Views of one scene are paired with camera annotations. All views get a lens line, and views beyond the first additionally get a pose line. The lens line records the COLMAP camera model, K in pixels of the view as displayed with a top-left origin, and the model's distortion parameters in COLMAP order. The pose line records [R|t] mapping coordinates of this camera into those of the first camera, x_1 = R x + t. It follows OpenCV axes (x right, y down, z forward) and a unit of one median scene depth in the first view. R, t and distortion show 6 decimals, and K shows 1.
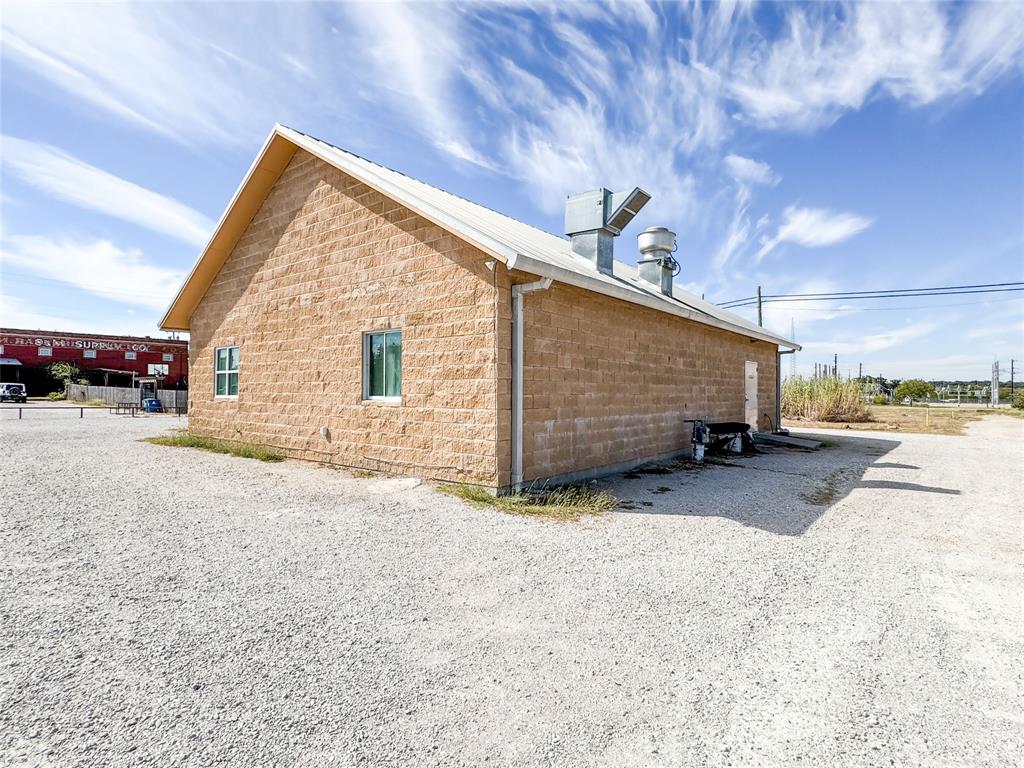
lens RADIAL K [[534.6, 0, 512.0], [0, 534.6, 384.0], [0, 0, 1]] dist [-0.000064, 0.000091]
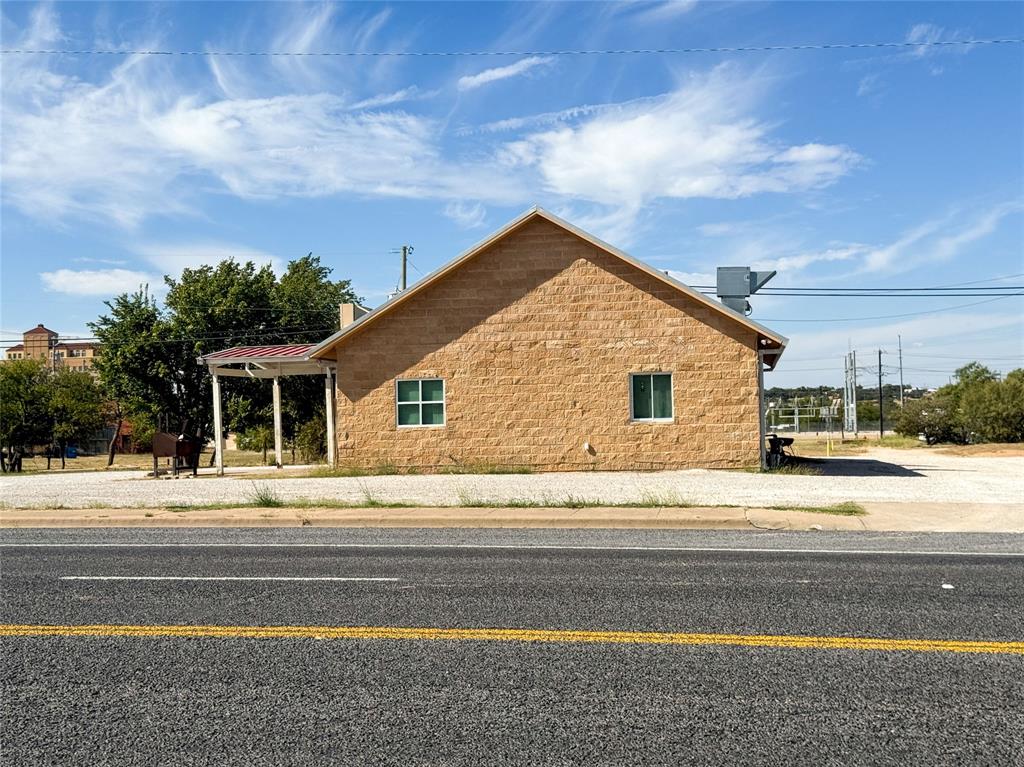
lens RADIAL K [[1414.1, 0, 512.0], [0, 1414.1, 383.5], [0, 0, 1]] dist [0.151182, -0.177278]
pose [[0.872684, -0.012020, 0.488138, -2.410845], [0.019949, 0.999740, -0.011047, -0.035844], [-0.487878, 0.019379, 0.872697, -2.134214]]
